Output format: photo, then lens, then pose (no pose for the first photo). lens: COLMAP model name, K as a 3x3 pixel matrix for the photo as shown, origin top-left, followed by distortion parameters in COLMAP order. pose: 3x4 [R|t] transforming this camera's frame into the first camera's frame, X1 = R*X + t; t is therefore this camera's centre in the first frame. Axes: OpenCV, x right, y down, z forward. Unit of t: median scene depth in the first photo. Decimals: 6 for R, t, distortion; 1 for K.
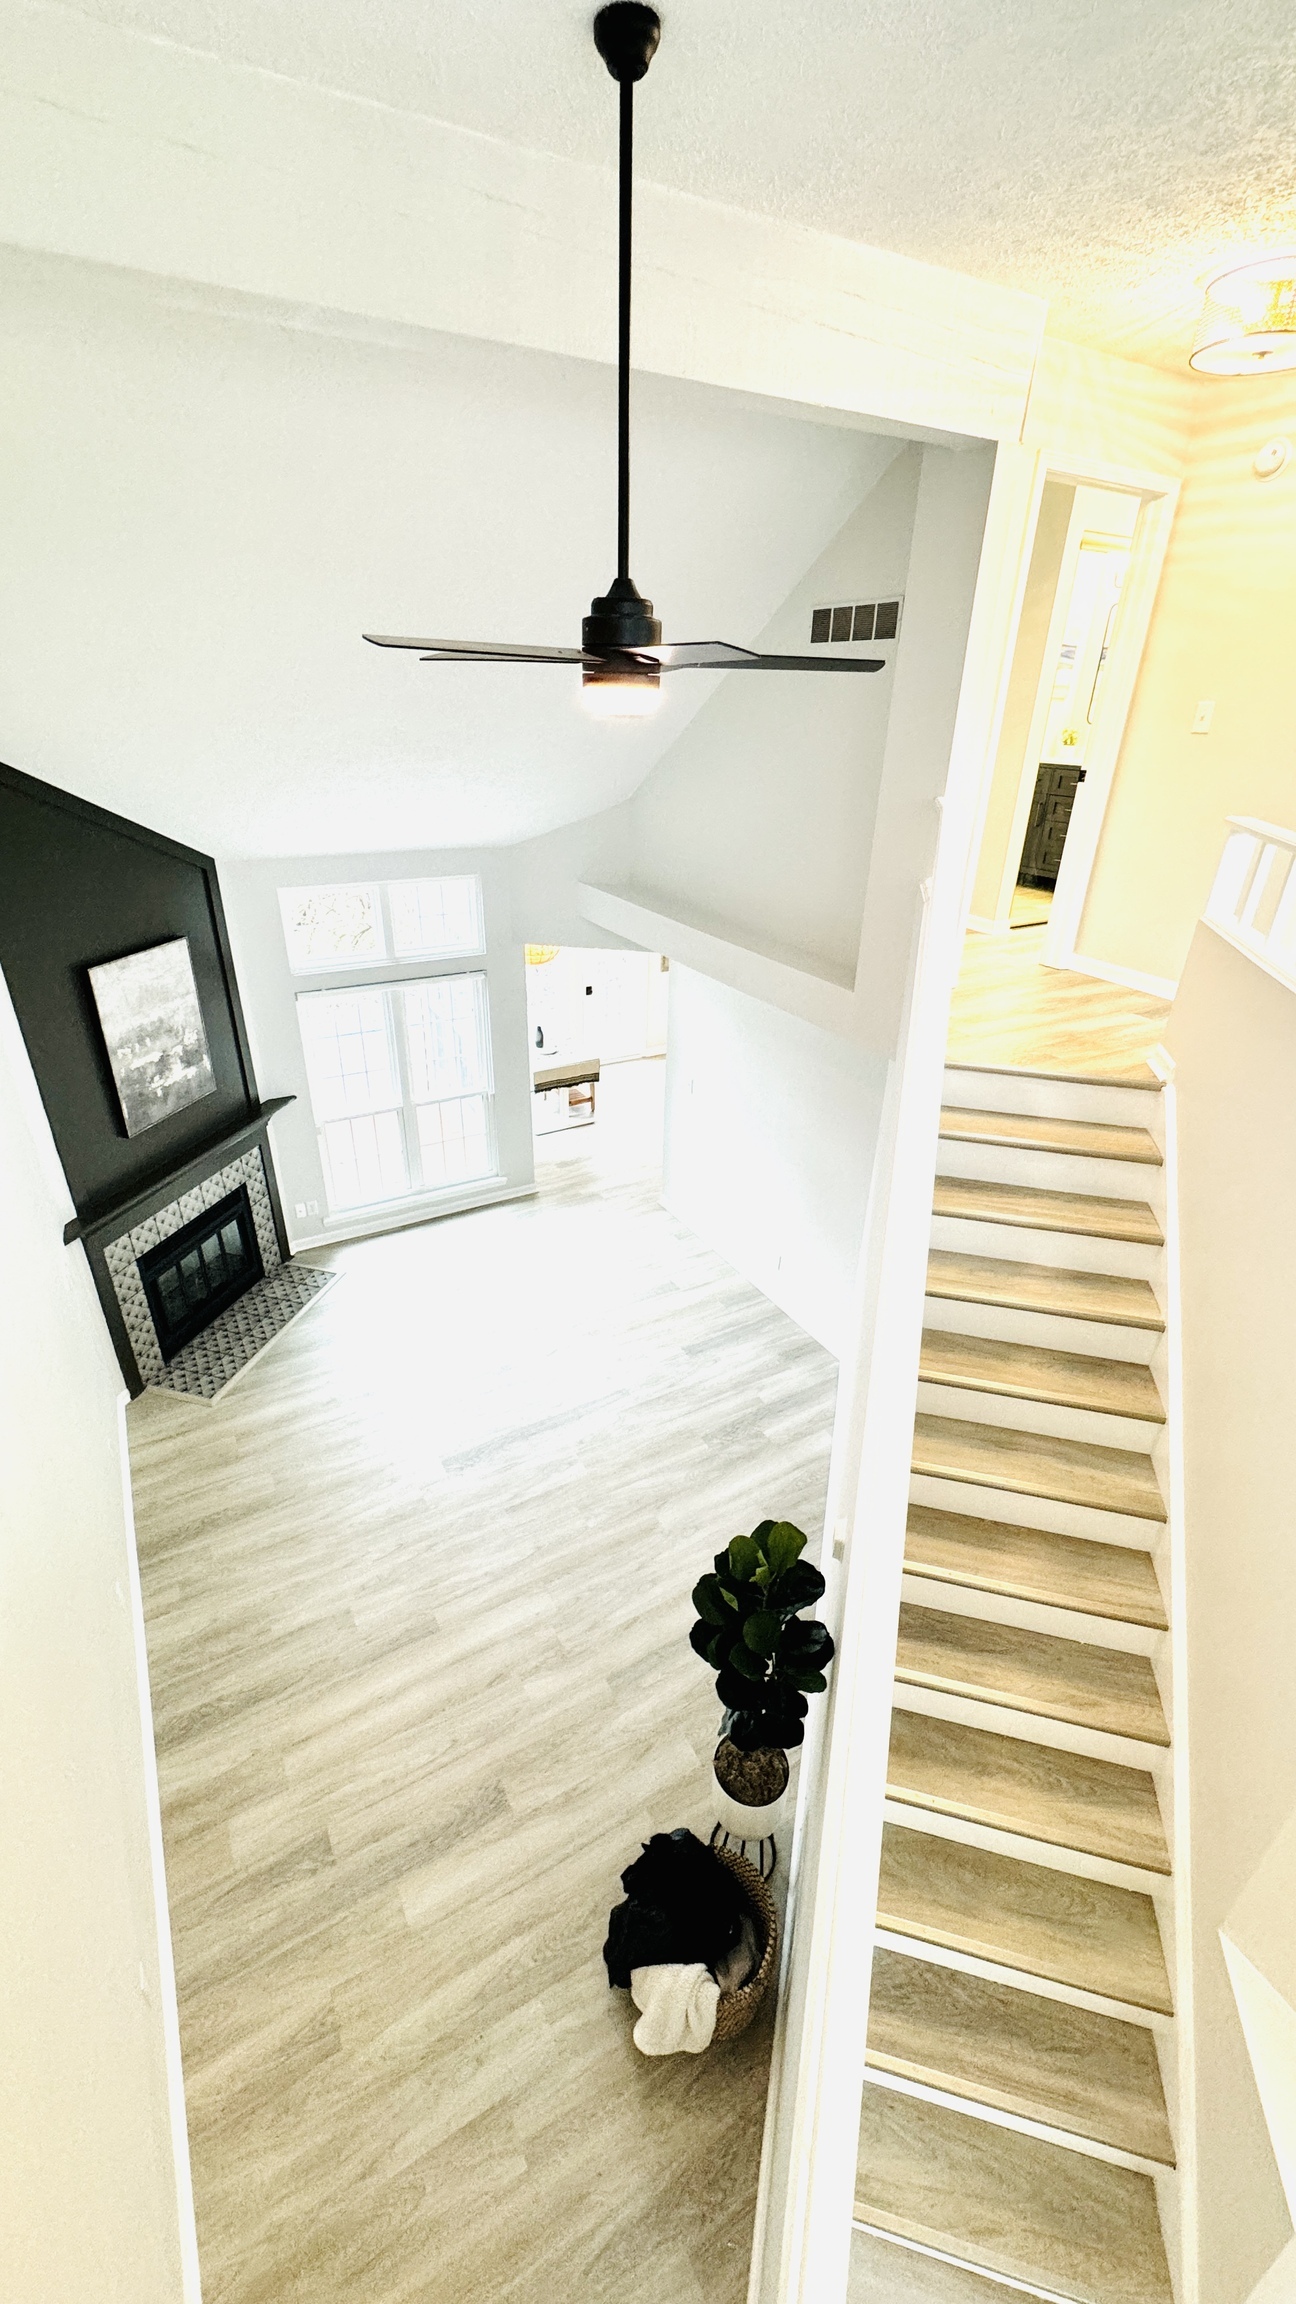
lens RADIAL K [[913.9, 0, 650.3], [0, 913.9, 1150.2], [0, 0, 1]] dist [-0.006311, 0.000984]
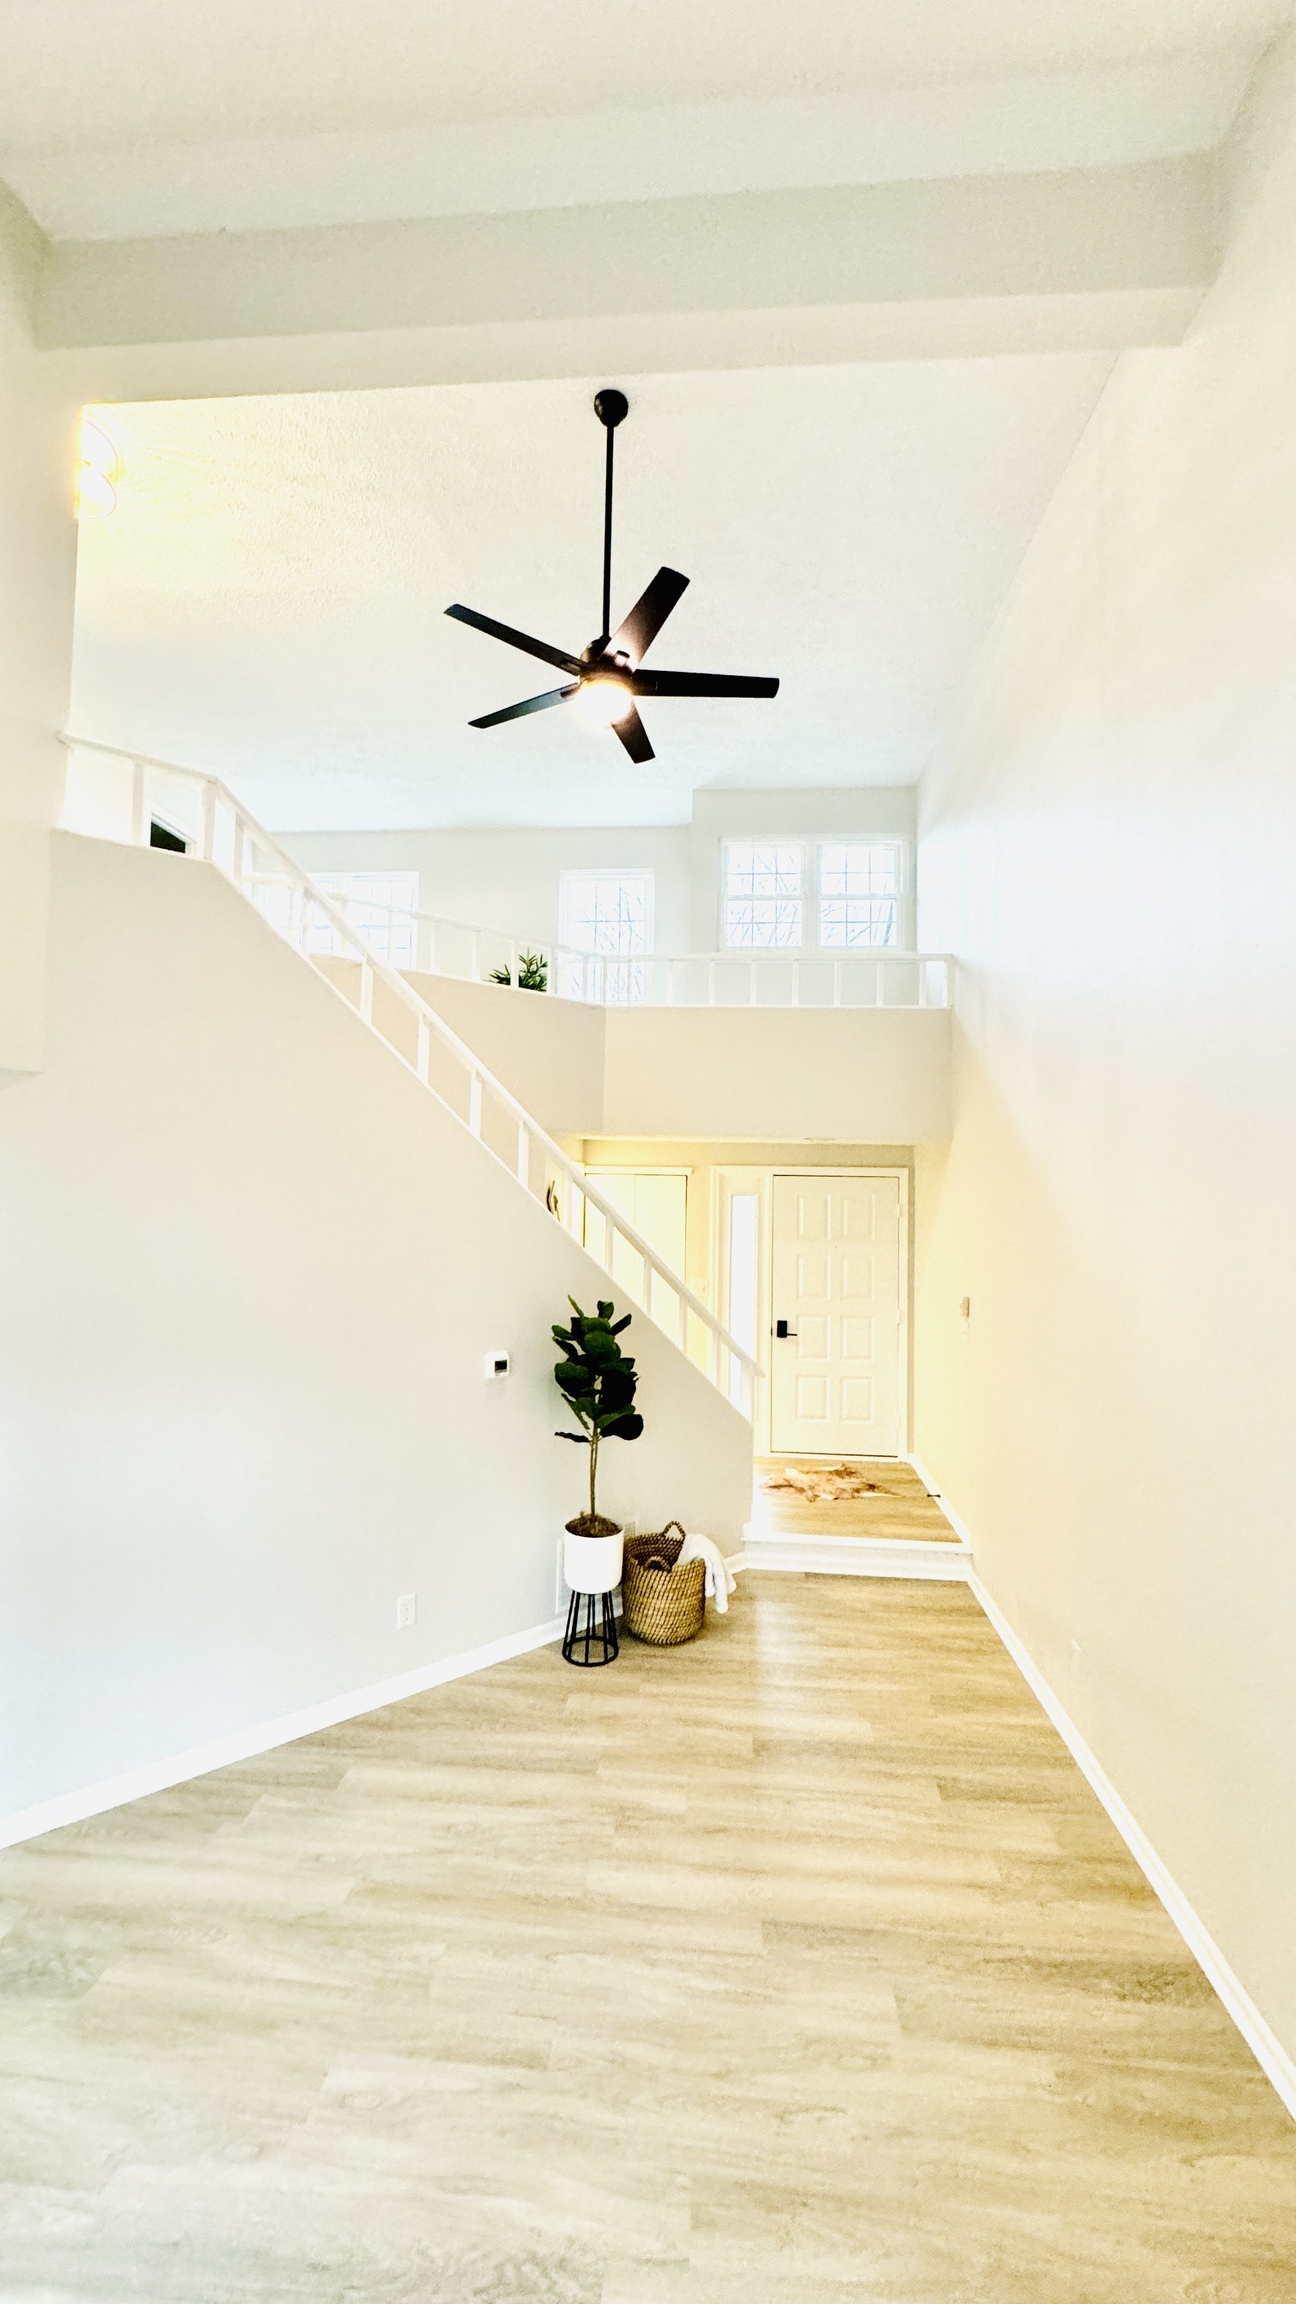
lens RADIAL K [[913.9, 0, 651.6], [0, 913.9, 1153.1], [0, 0, 1]] dist [-0.006311, 0.000984]
pose [[-0.823711, -0.018712, 0.566701, -0.463452], [0.219648, 0.910888, 0.349338, -0.162223], [-0.522738, 0.412228, -0.746199, 1.169784]]
